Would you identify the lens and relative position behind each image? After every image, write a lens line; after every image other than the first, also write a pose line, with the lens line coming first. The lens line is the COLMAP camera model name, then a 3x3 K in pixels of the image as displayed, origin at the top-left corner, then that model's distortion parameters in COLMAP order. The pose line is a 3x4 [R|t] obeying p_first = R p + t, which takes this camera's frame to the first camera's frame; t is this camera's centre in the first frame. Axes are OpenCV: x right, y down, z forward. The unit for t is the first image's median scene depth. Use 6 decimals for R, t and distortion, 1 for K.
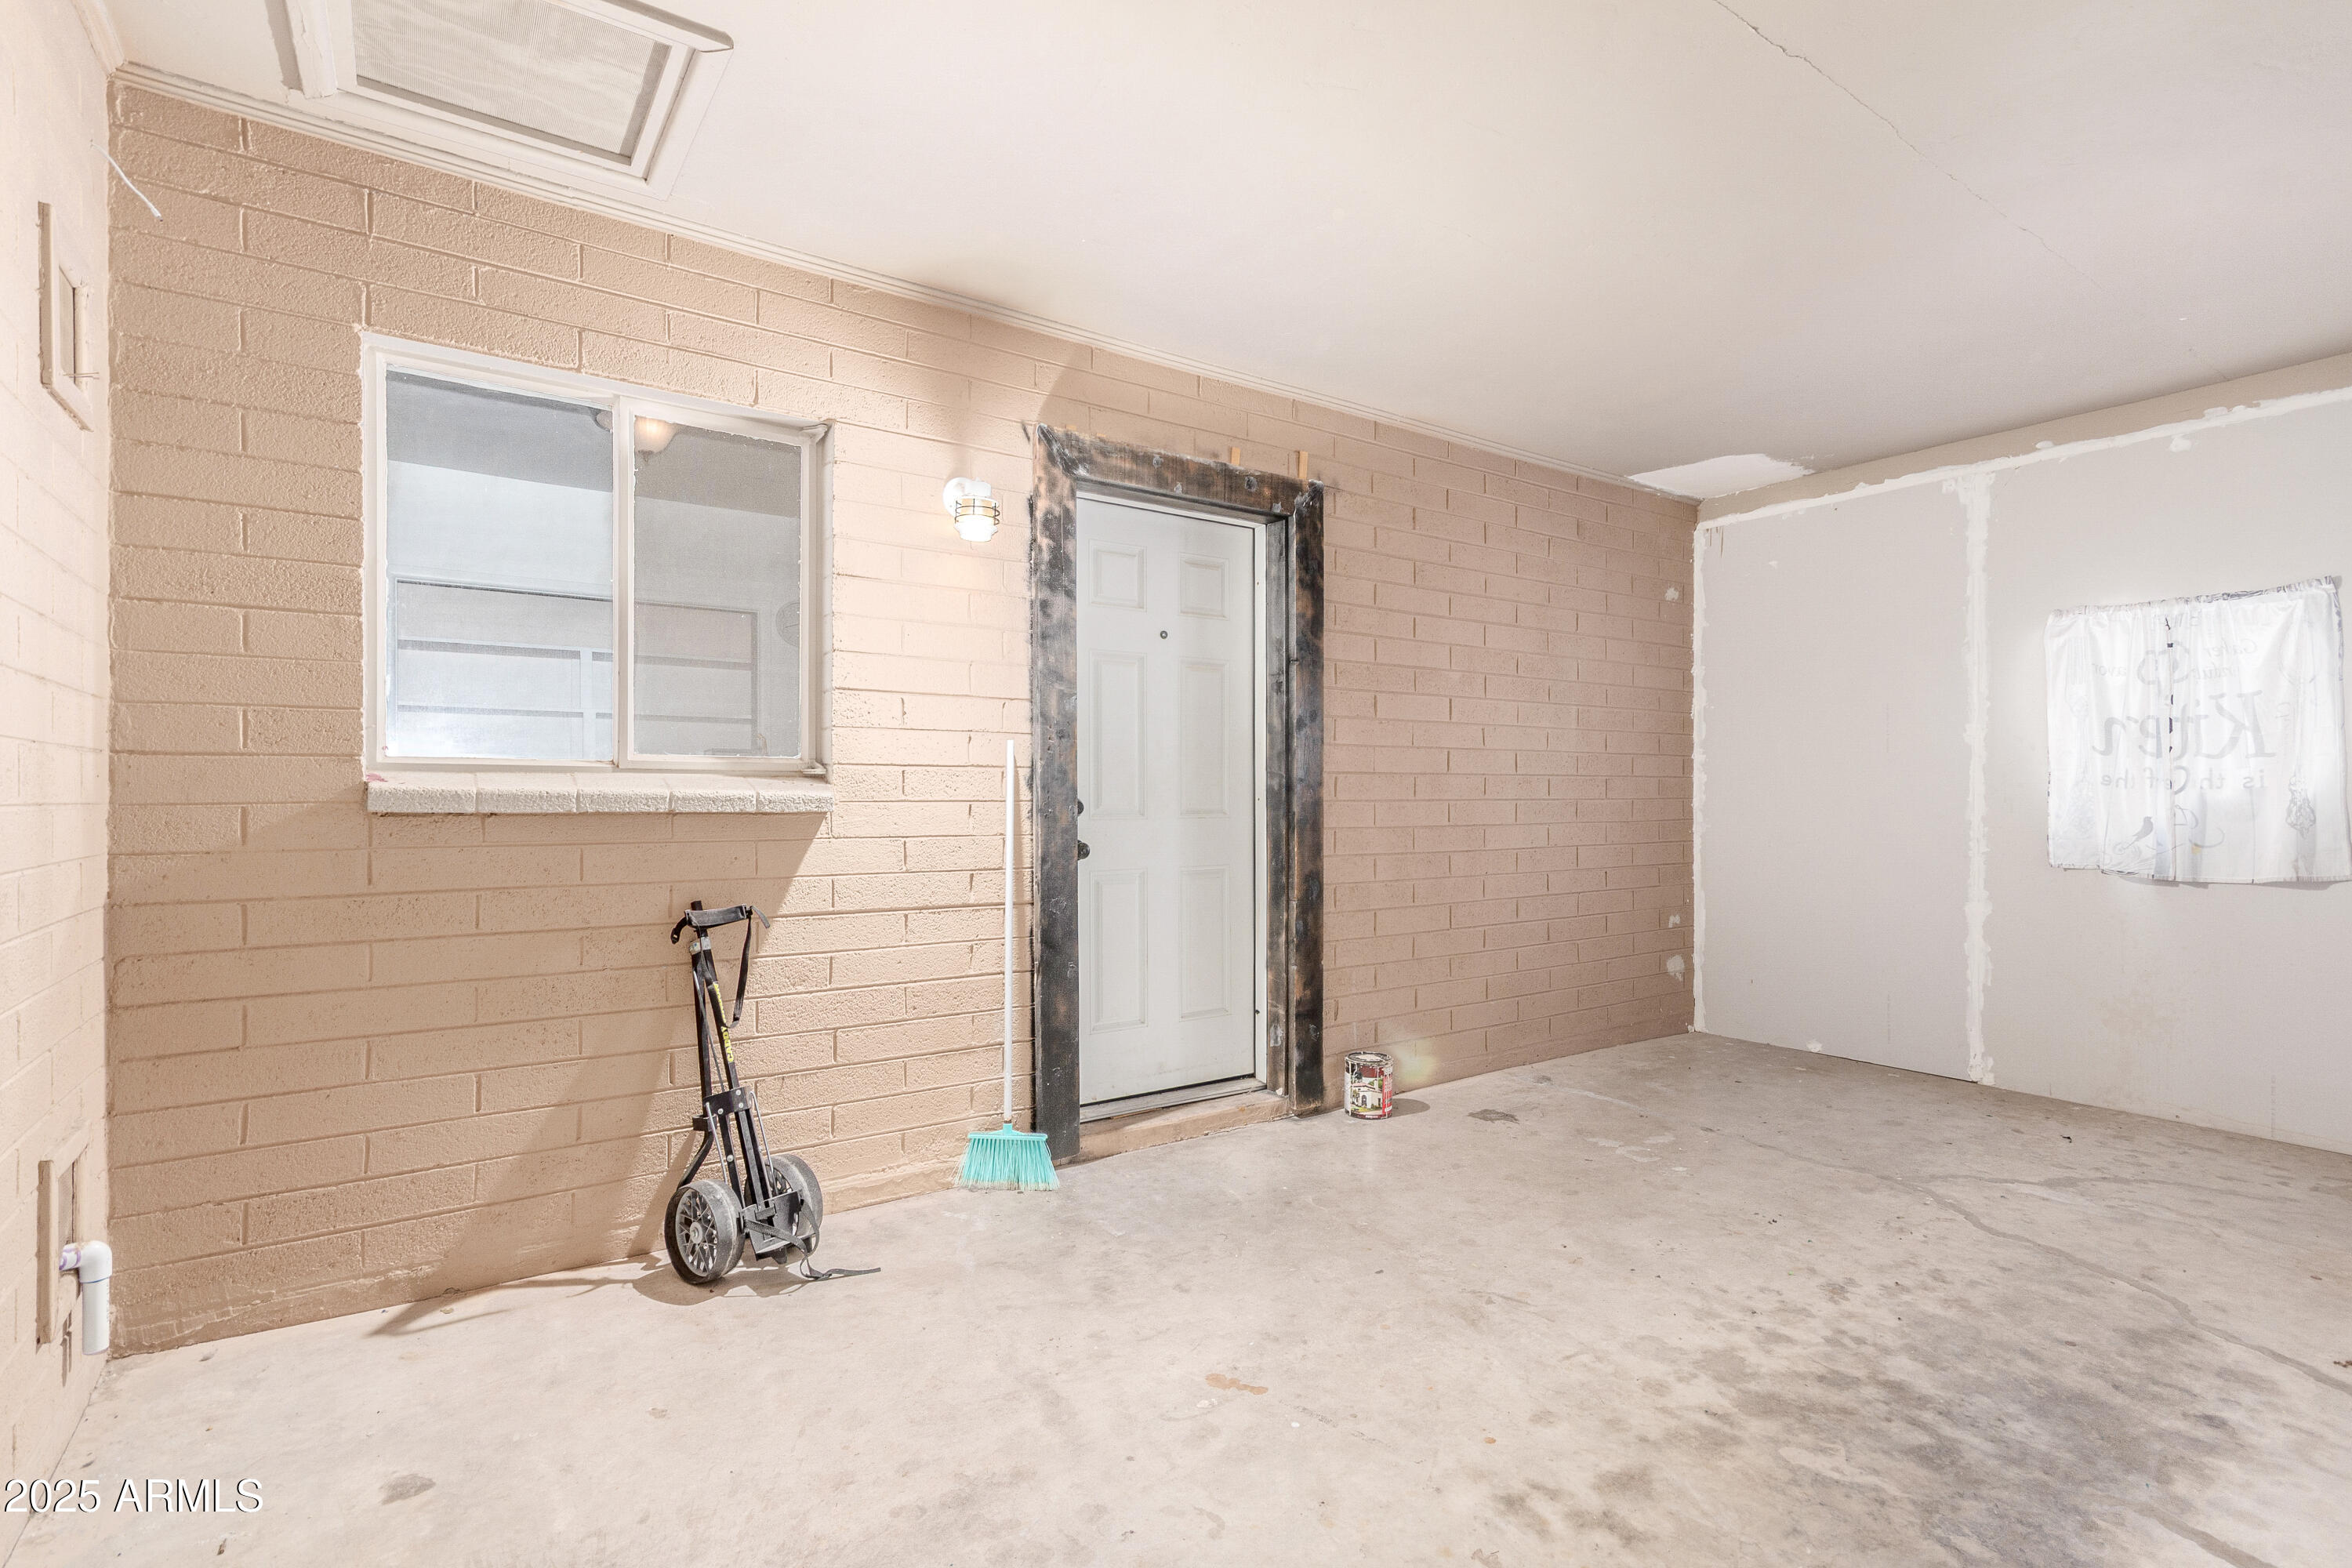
lens RADIAL K [[1105.2, 0, 1174.7], [0, 1105.2, 786.6], [0, 0, 1]] dist [0.005280, -0.000803]
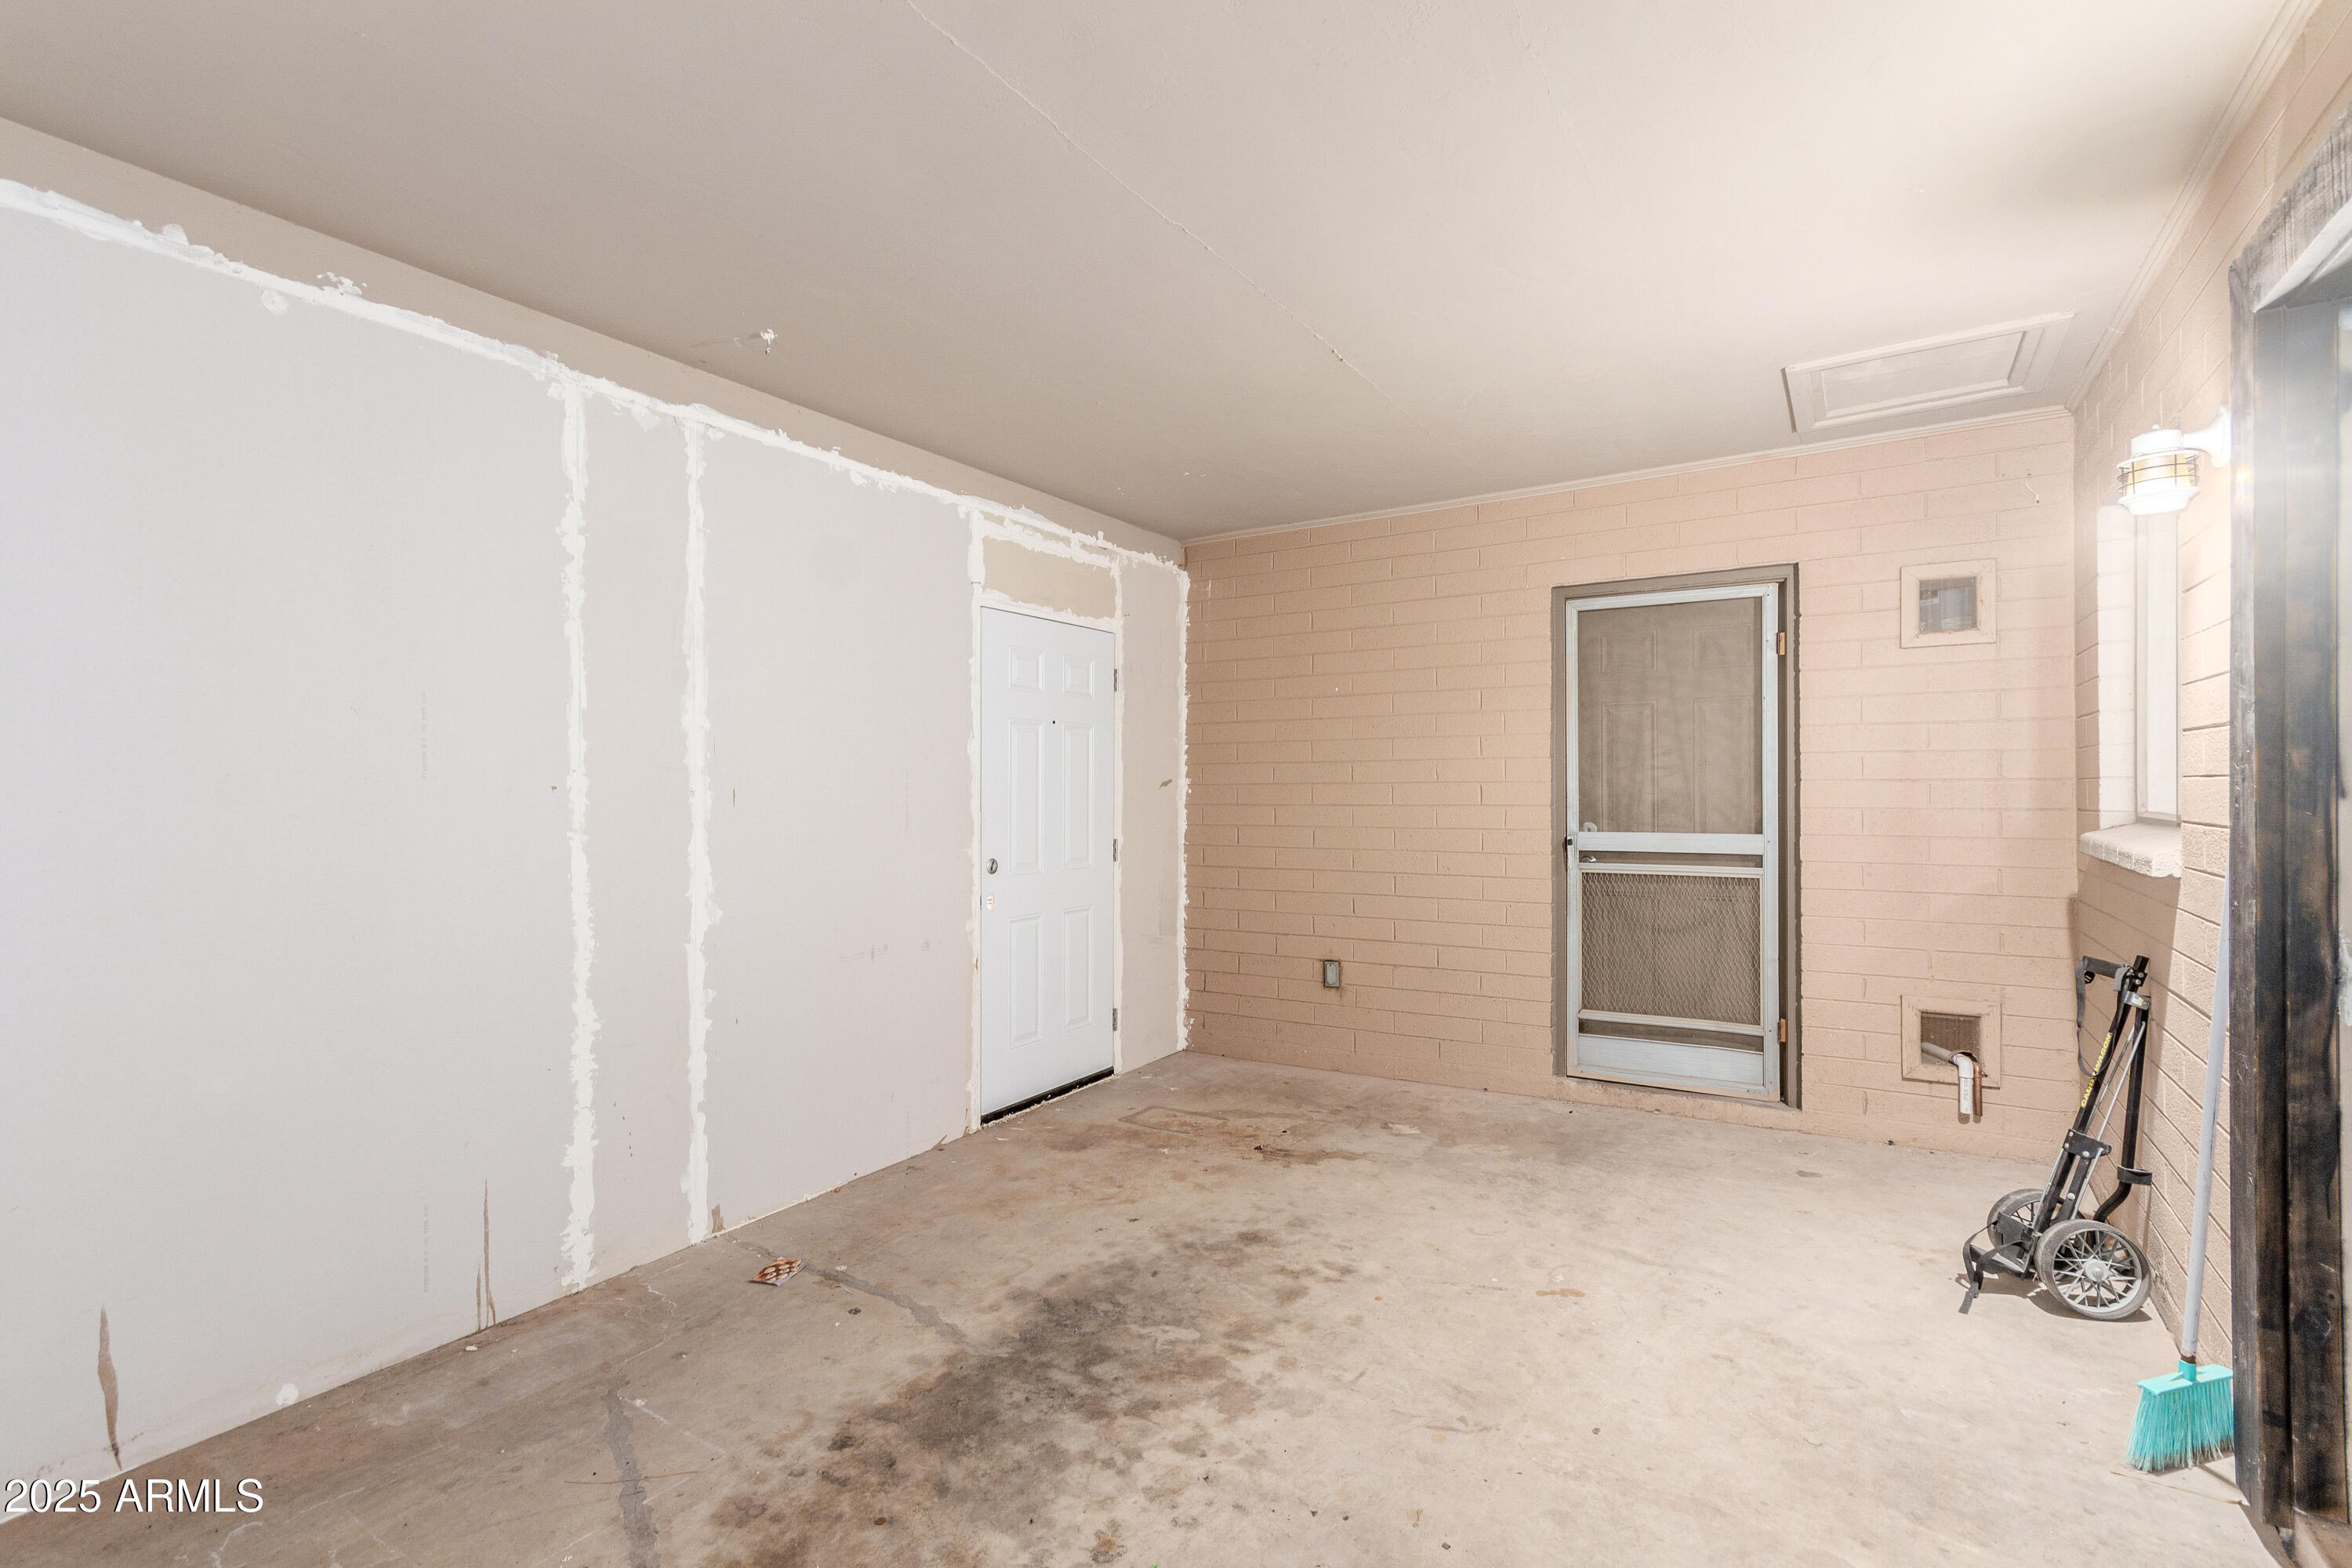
lens RADIAL K [[1105.2, 0, 1174.7], [0, 1105.2, 786.6], [0, 0, 1]] dist [0.005280, -0.000803]
pose [[-0.916546, 0.004816, -0.399900, 1.076387], [0.009182, 0.999917, -0.009003, -0.072129], [0.399824, -0.011923, -0.916515, 2.167373]]
